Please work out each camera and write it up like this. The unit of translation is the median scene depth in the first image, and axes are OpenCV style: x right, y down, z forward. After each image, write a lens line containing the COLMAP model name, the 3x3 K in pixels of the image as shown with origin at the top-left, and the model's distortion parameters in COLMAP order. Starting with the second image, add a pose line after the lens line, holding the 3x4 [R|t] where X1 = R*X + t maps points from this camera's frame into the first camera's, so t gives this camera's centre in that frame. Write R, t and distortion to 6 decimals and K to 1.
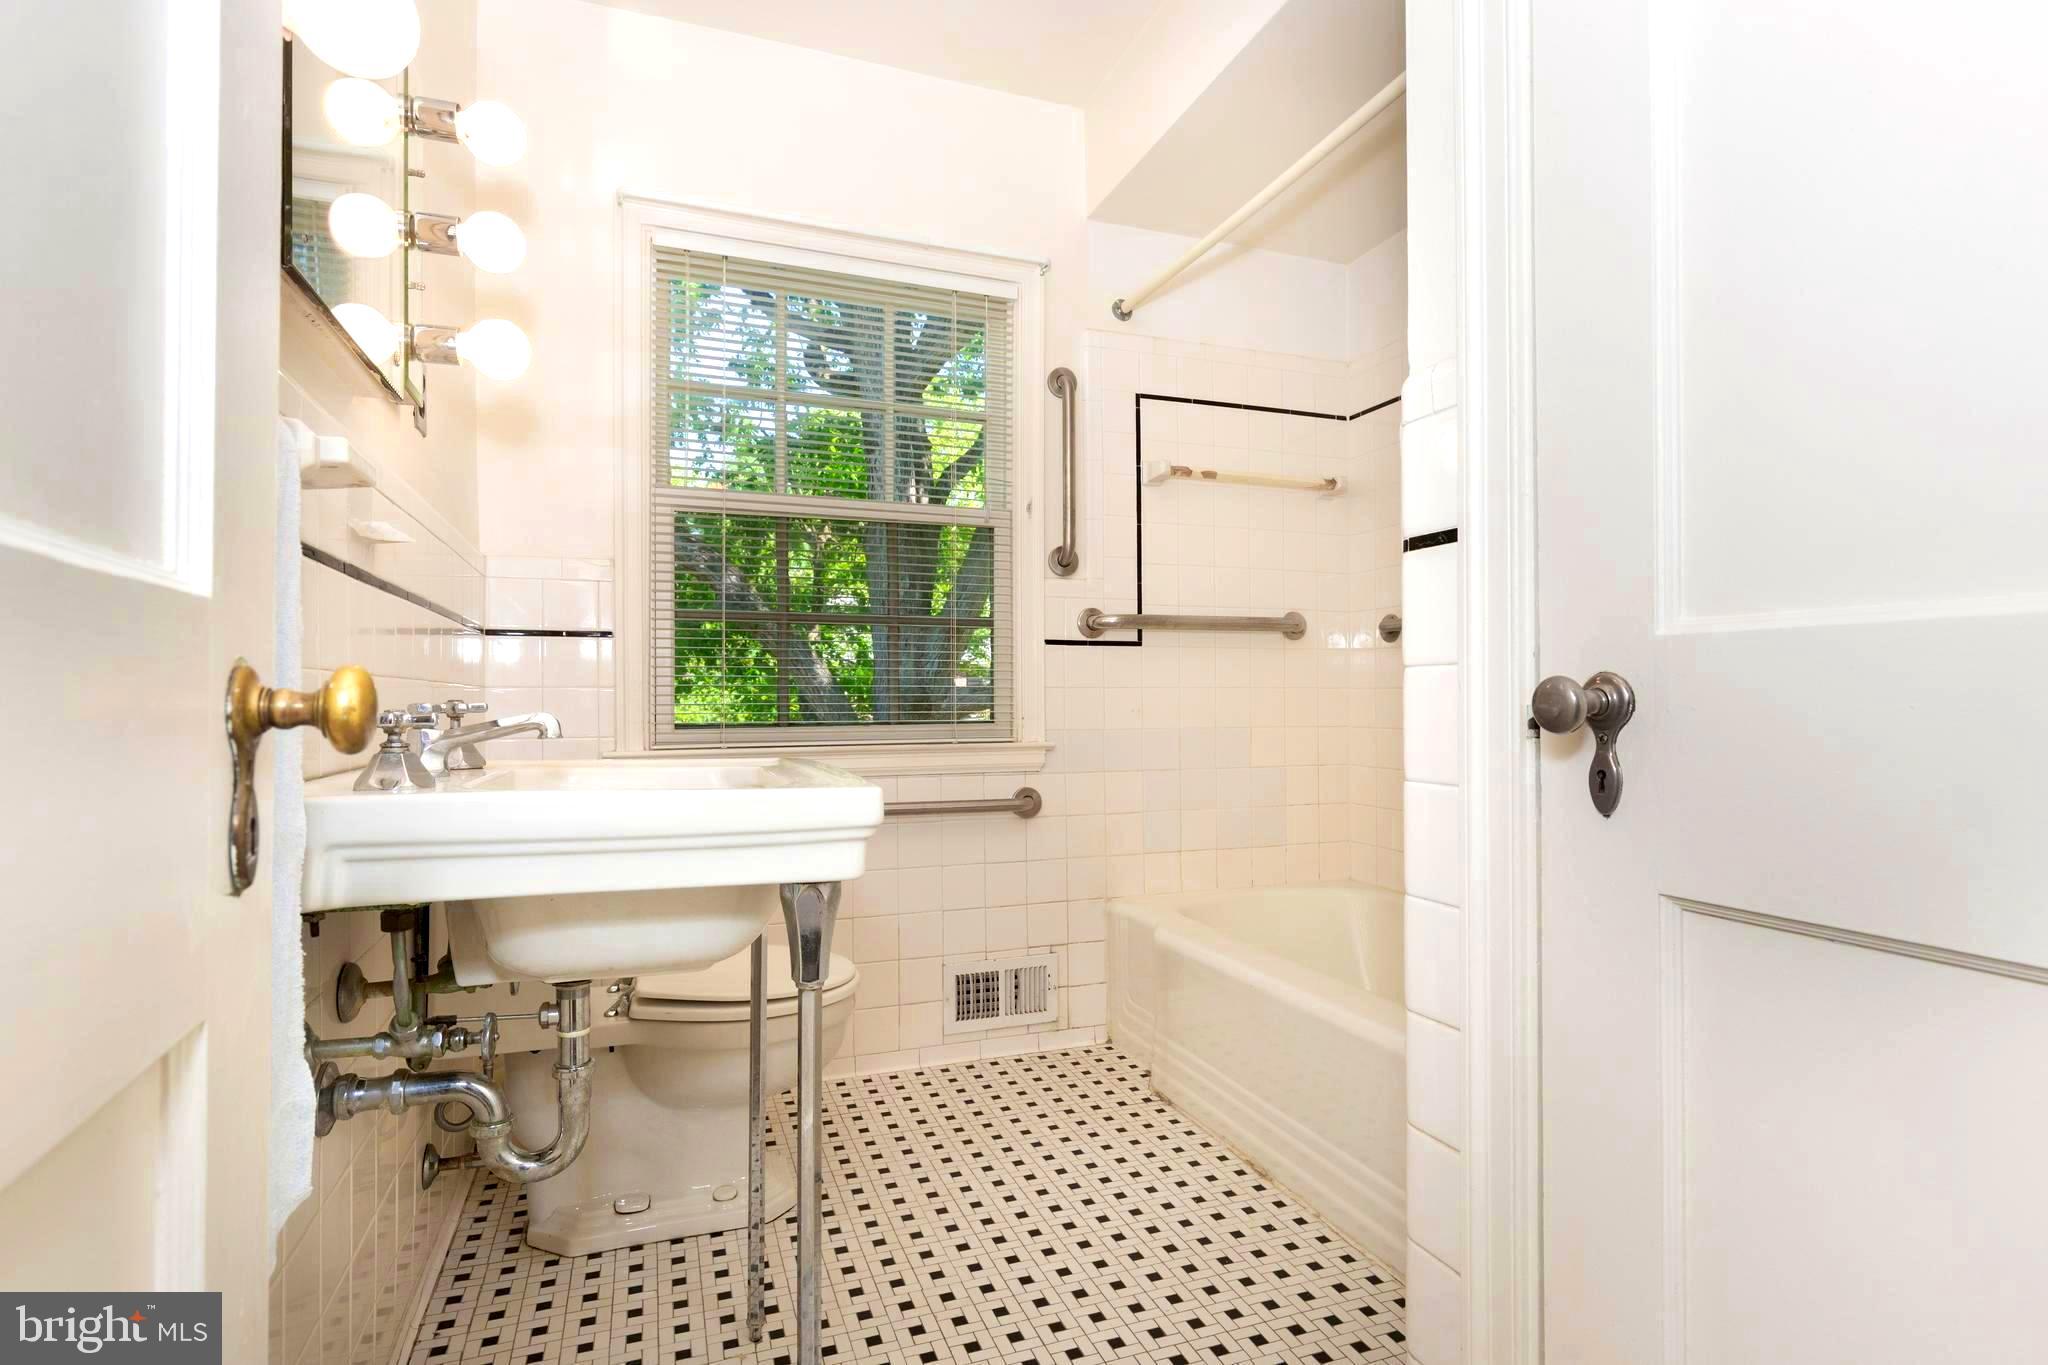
lens RADIAL K [[1055.4, 0, 1034.5], [0, 1055.4, 707.1], [0, 0, 1]] dist [-0.000214, -0.000037]
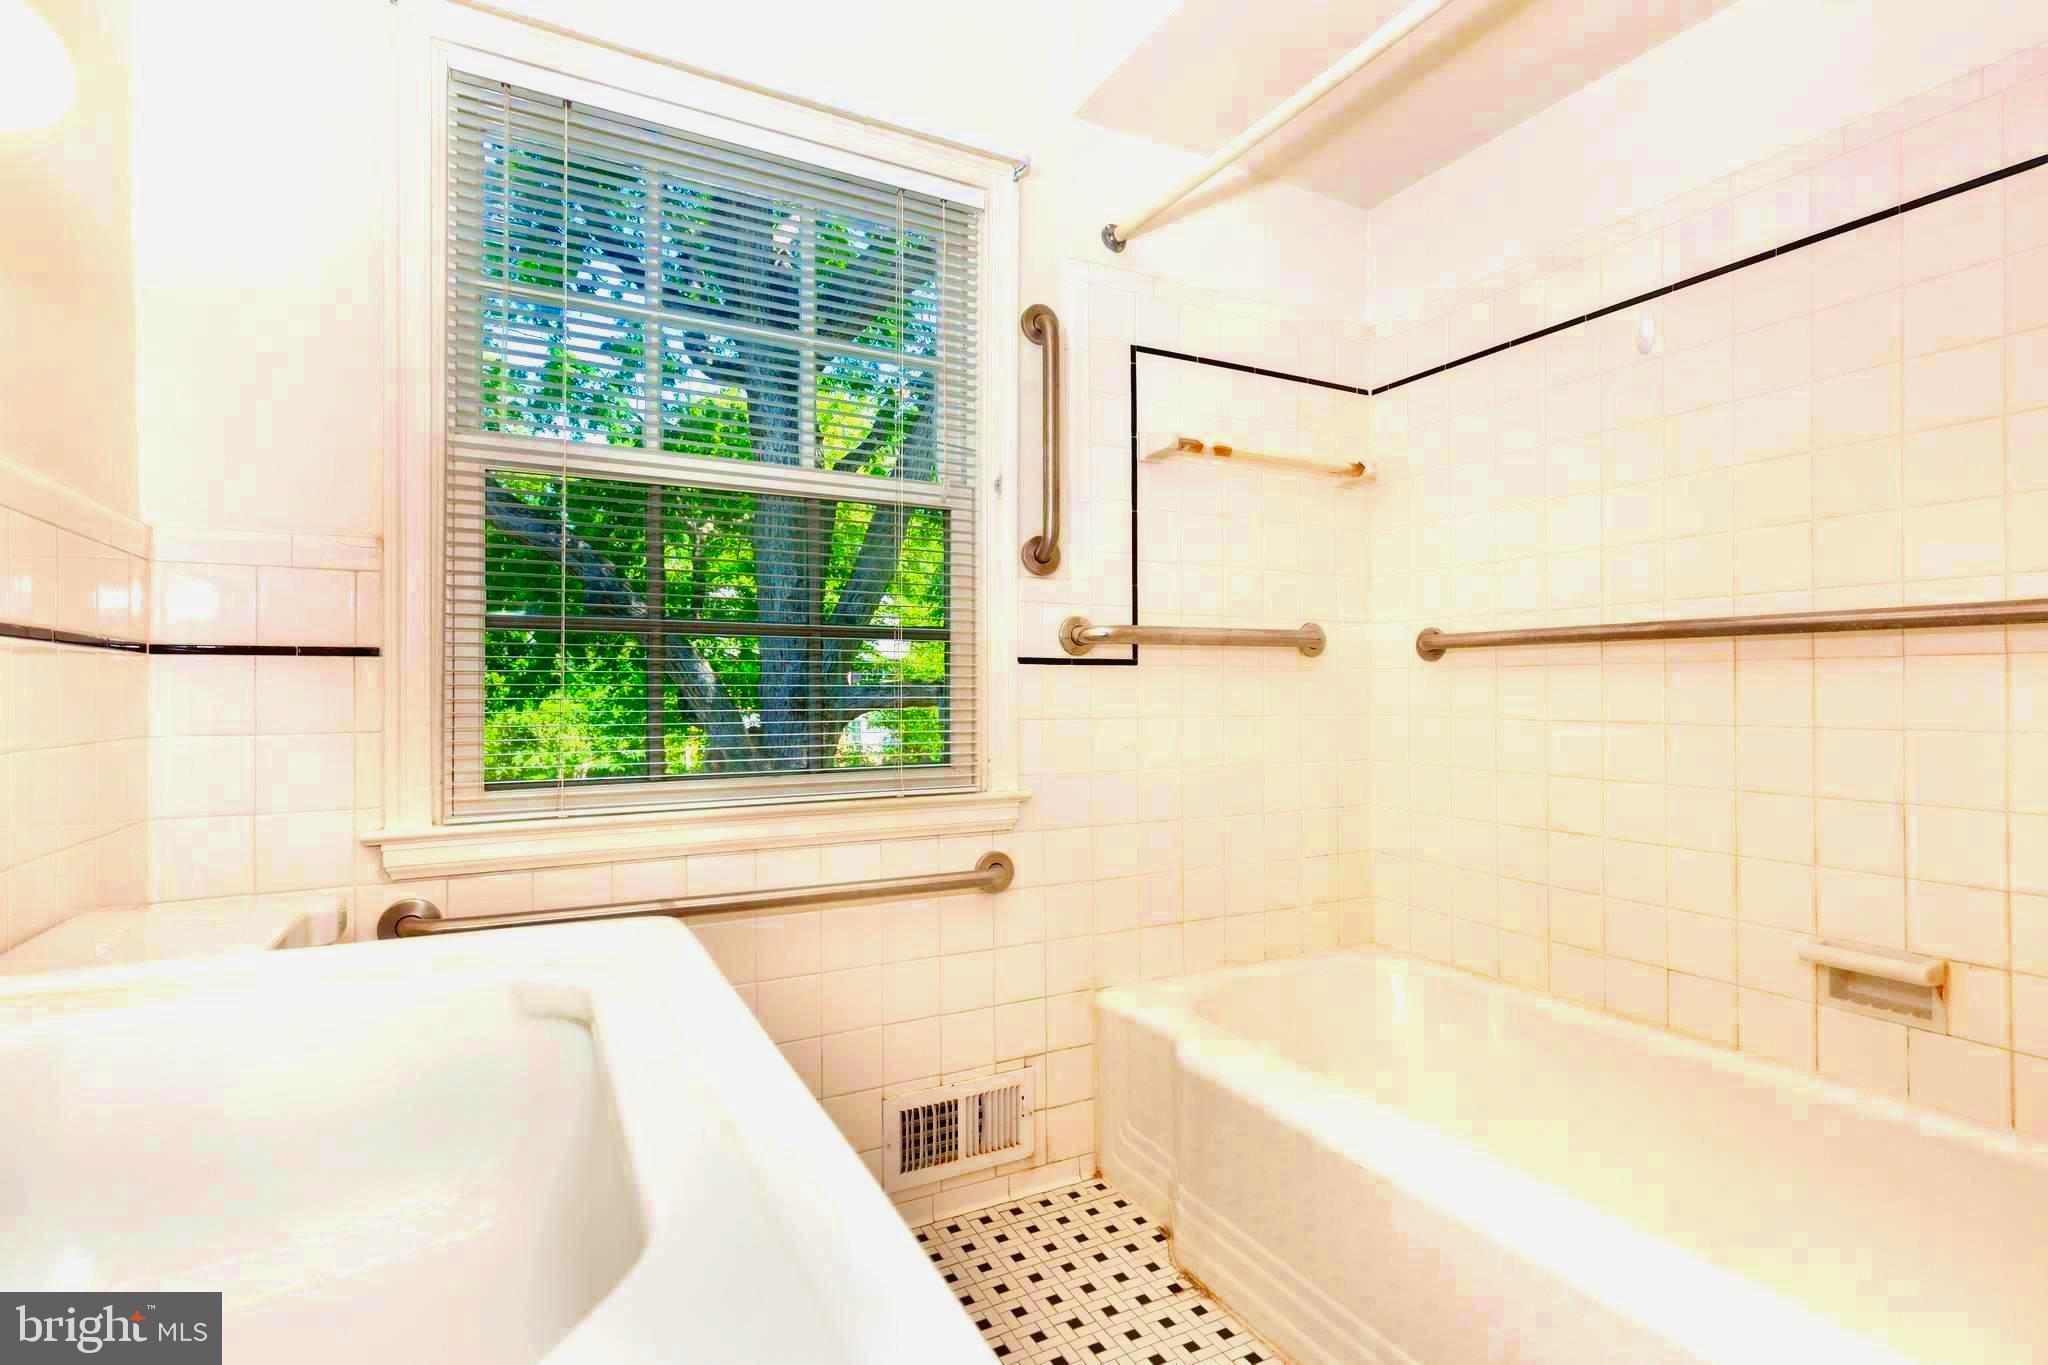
lens RADIAL K [[976.3, 0, 1071.0], [0, 976.3, 681.7], [0, 0, 1]] dist [0.003275, -0.000043]
pose [[0.986827, -0.000286, 0.161781, -0.066064], [0.002546, 0.999902, -0.013766, -0.036410], [-0.161762, 0.013997, 0.986731, 0.293060]]
